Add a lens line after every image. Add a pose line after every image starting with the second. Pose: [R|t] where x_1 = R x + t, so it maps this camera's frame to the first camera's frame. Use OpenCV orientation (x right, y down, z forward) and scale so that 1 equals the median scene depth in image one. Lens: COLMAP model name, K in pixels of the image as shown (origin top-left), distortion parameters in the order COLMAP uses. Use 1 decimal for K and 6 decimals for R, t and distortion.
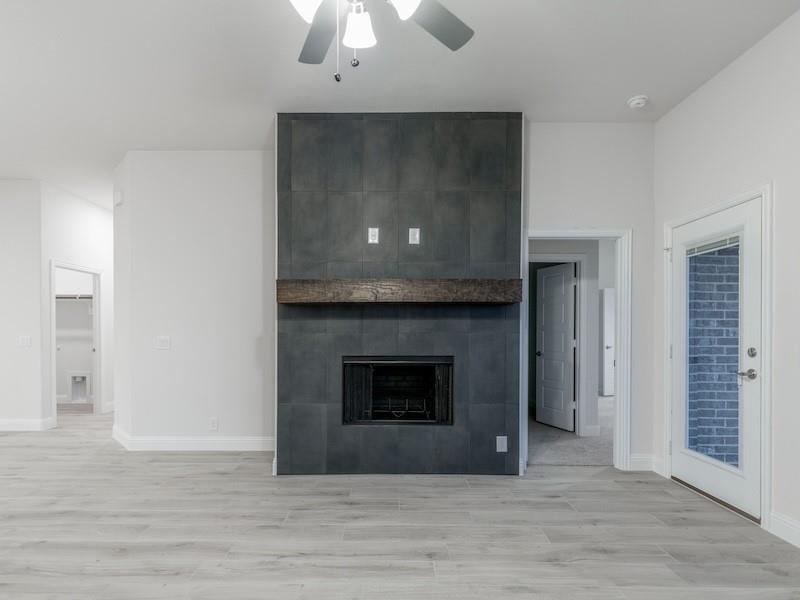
lens RADIAL K [[407.2, 0, 398.6], [0, 407.2, 331.8], [0, 0, 1]] dist [-0.003234, -0.000759]
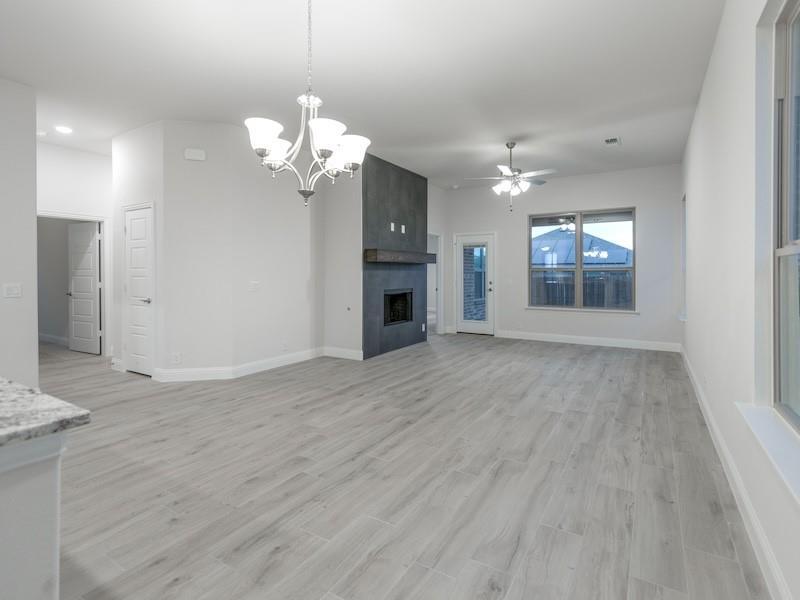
lens RADIAL K [[406.4, 0, 399.5], [0, 406.4, 287.9], [0, 0, 1]] dist [-0.001964, -0.000275]
pose [[0.519241, -0.026699, 0.854211, -1.693489], [0.004999, 0.999590, 0.028205, -0.002039], [-0.854613, -0.010375, 0.519161, -0.028730]]
